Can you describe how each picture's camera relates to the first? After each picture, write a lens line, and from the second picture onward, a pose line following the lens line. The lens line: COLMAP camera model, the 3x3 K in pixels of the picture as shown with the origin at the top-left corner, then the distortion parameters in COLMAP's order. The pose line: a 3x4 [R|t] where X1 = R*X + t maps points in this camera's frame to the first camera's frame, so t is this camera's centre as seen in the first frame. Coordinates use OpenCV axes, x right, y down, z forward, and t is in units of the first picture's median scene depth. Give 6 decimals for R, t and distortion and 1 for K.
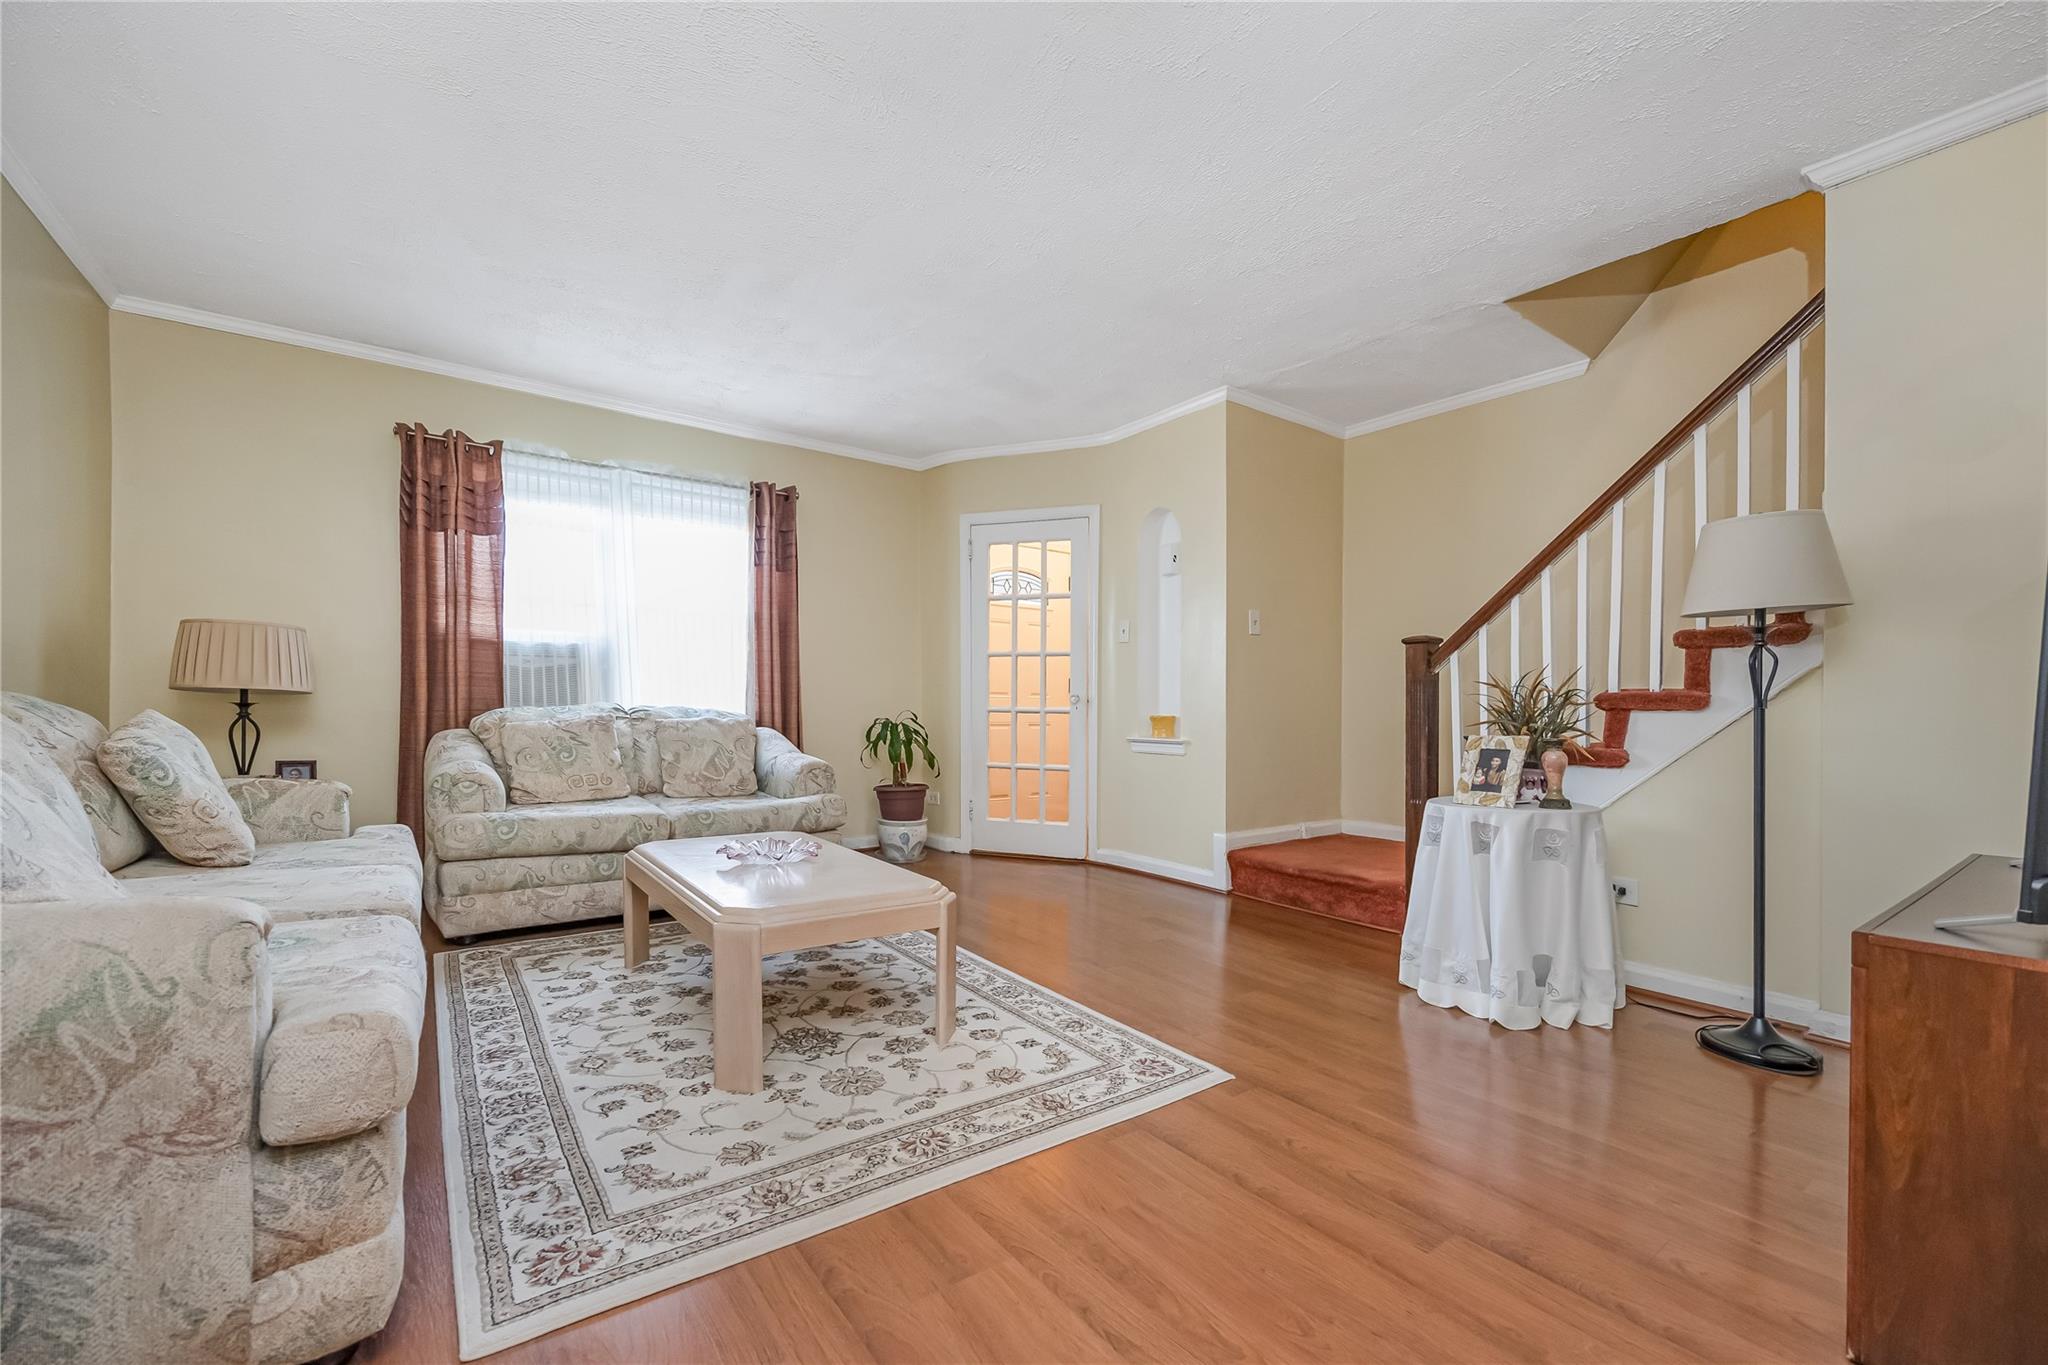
lens RADIAL K [[855.2, 0, 1043.3], [0, 855.2, 693.5], [0, 0, 1]] dist [0.002213, 0.000351]
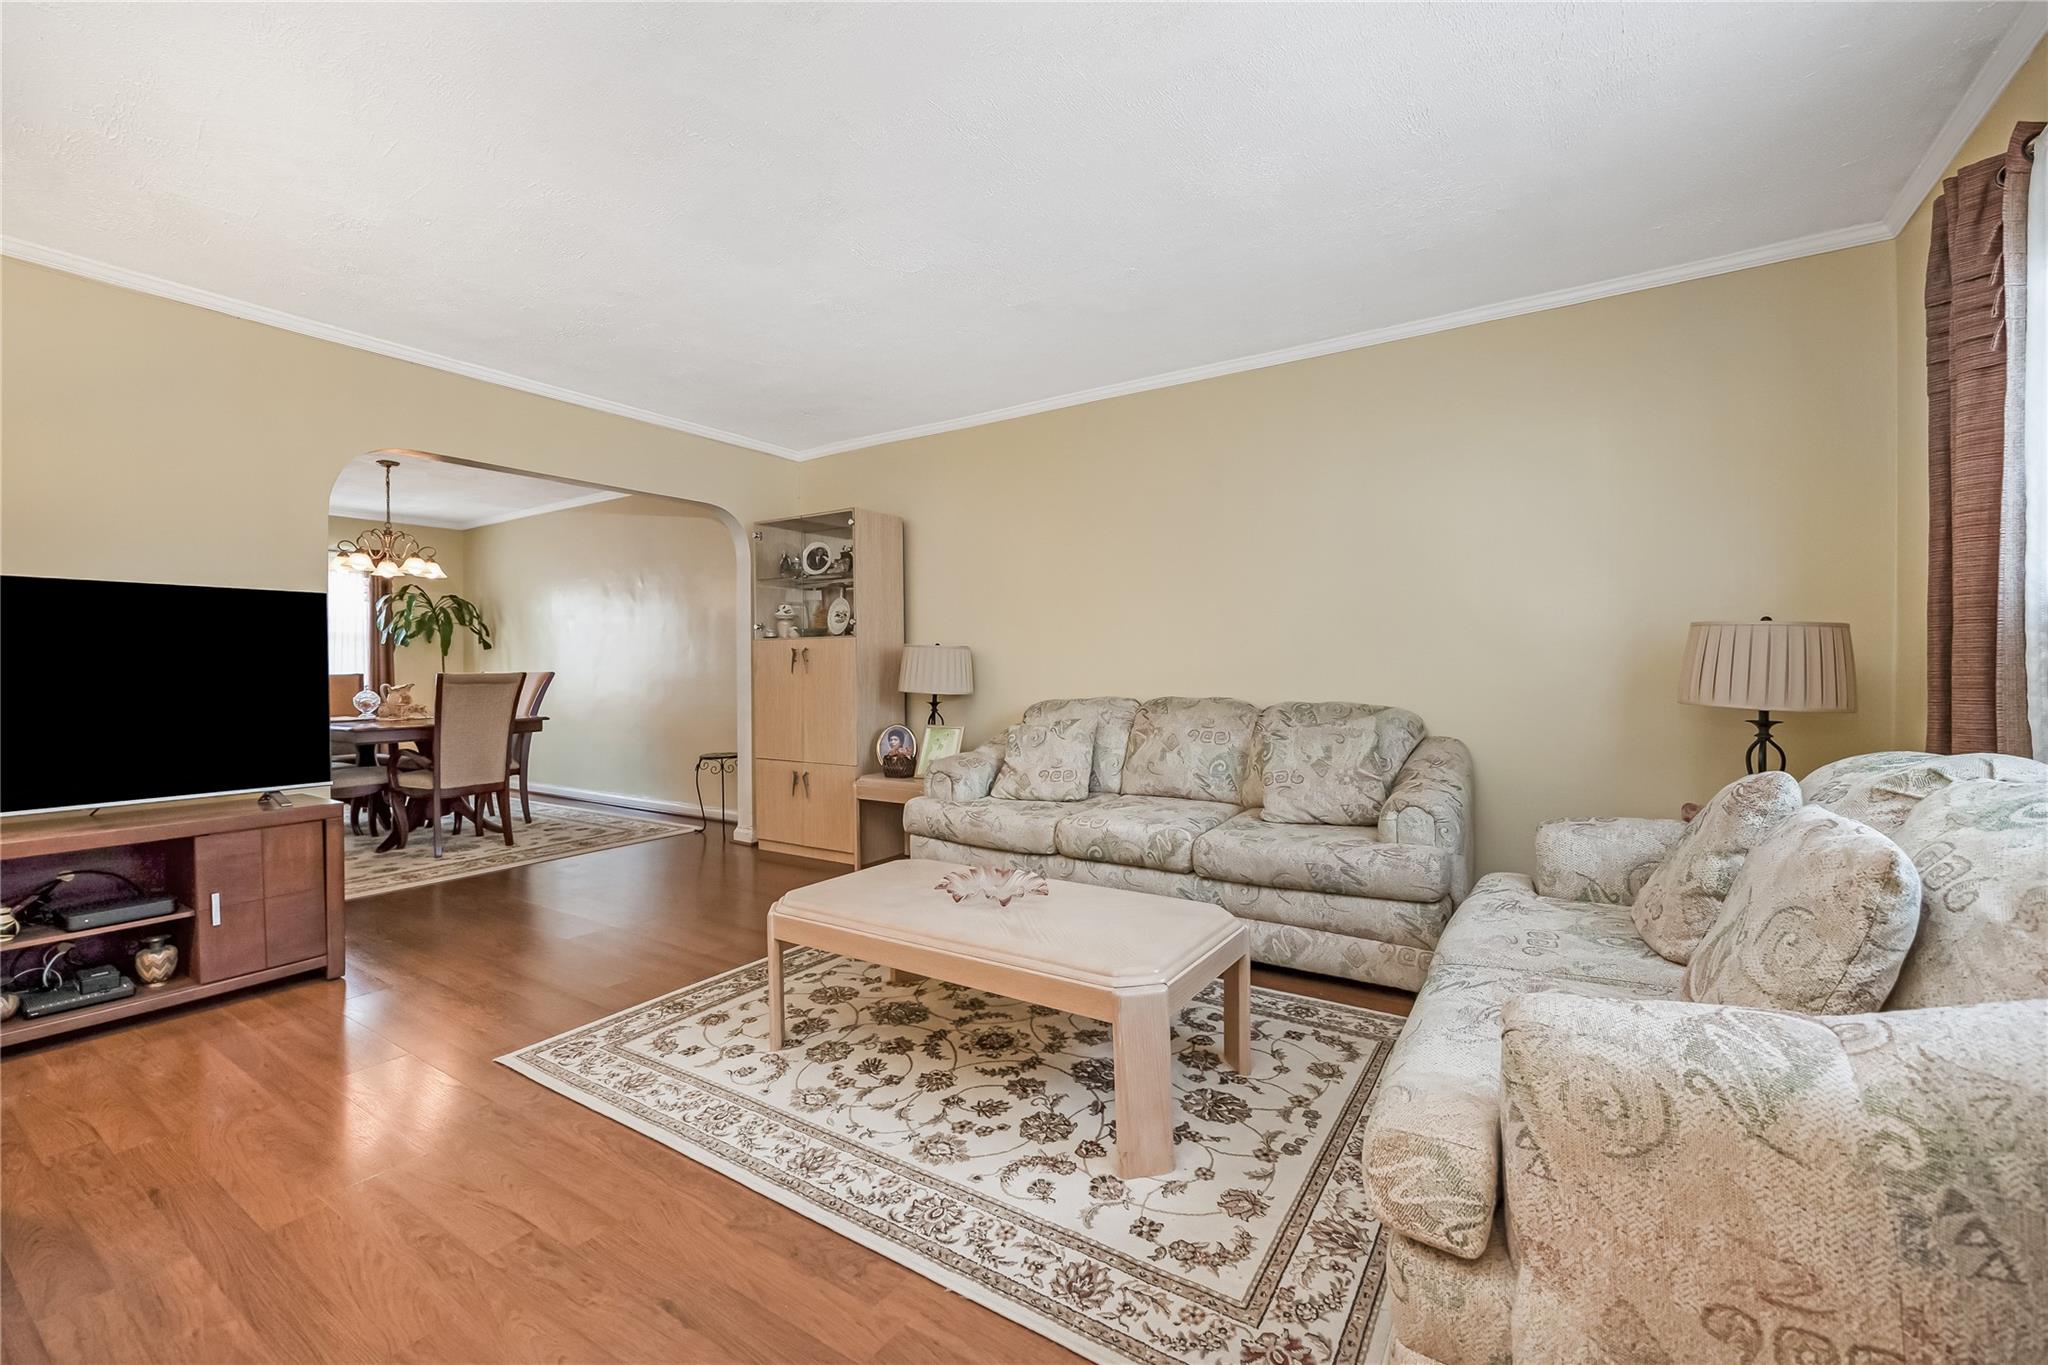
lens RADIAL K [[855.2, 0, 1043.3], [0, 855.2, 693.5], [0, 0, 1]] dist [0.002213, 0.000351]
pose [[-0.939306, 0.008472, -0.342976, -0.077308], [0.004239, 0.999905, 0.013091, -0.043947], [0.343054, 0.010843, -0.939253, 2.520870]]
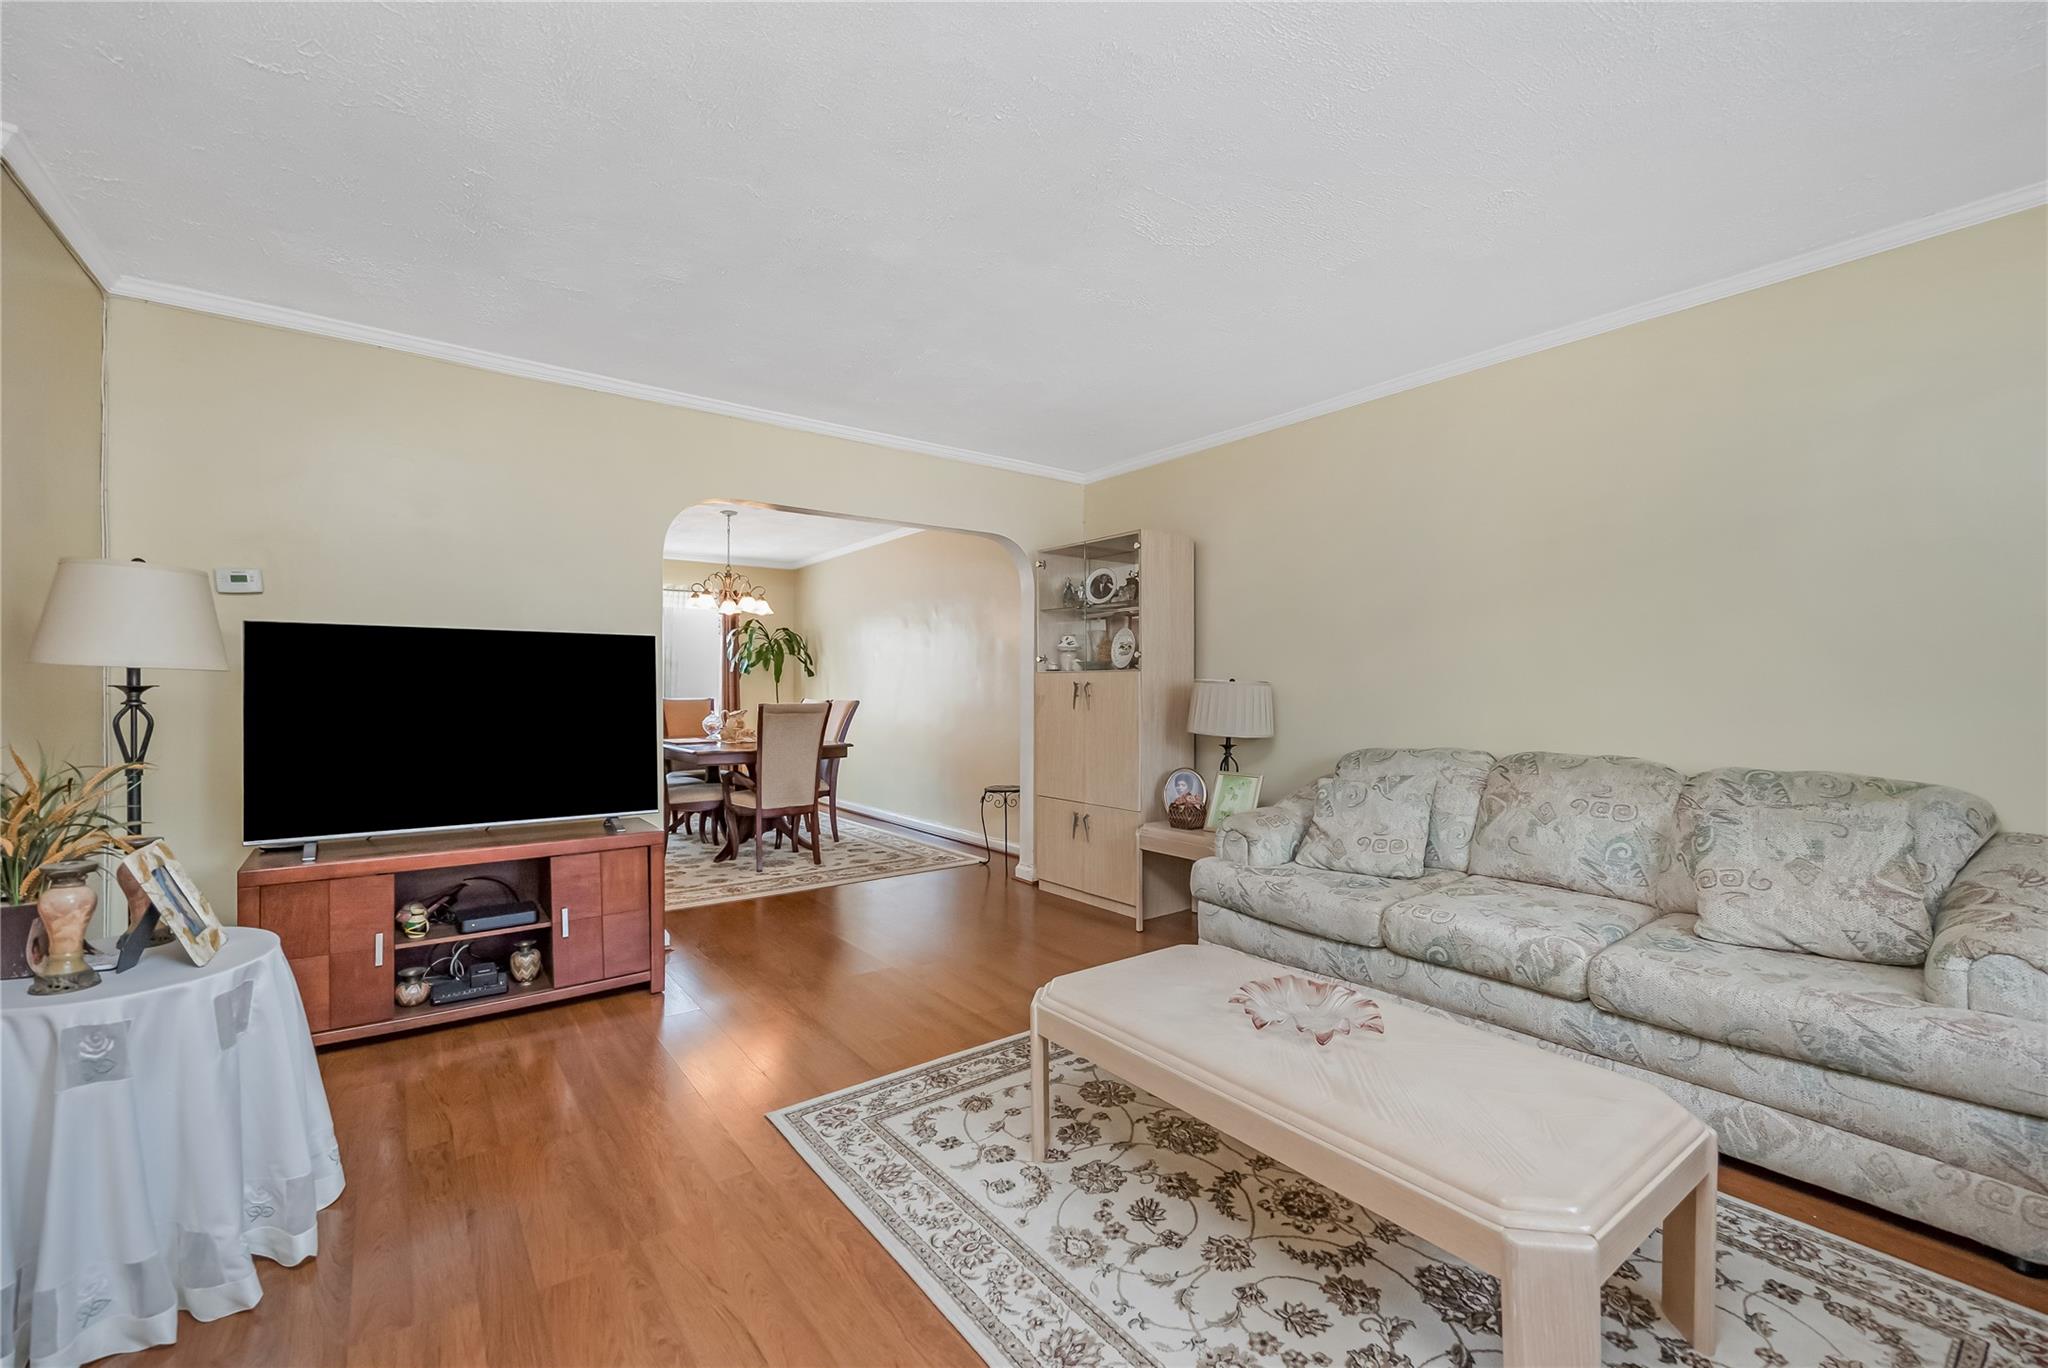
lens RADIAL K [[864.9, 0, 1028.1], [0, 864.9, 688.4], [0, 0, 1]] dist [0.000752, 0.000039]
pose [[-0.999944, -0.010586, 0.000091, -0.115282], [-0.010586, 0.999825, -0.015438, -0.085905], [0.000073, -0.015438, -0.999881, 2.318496]]
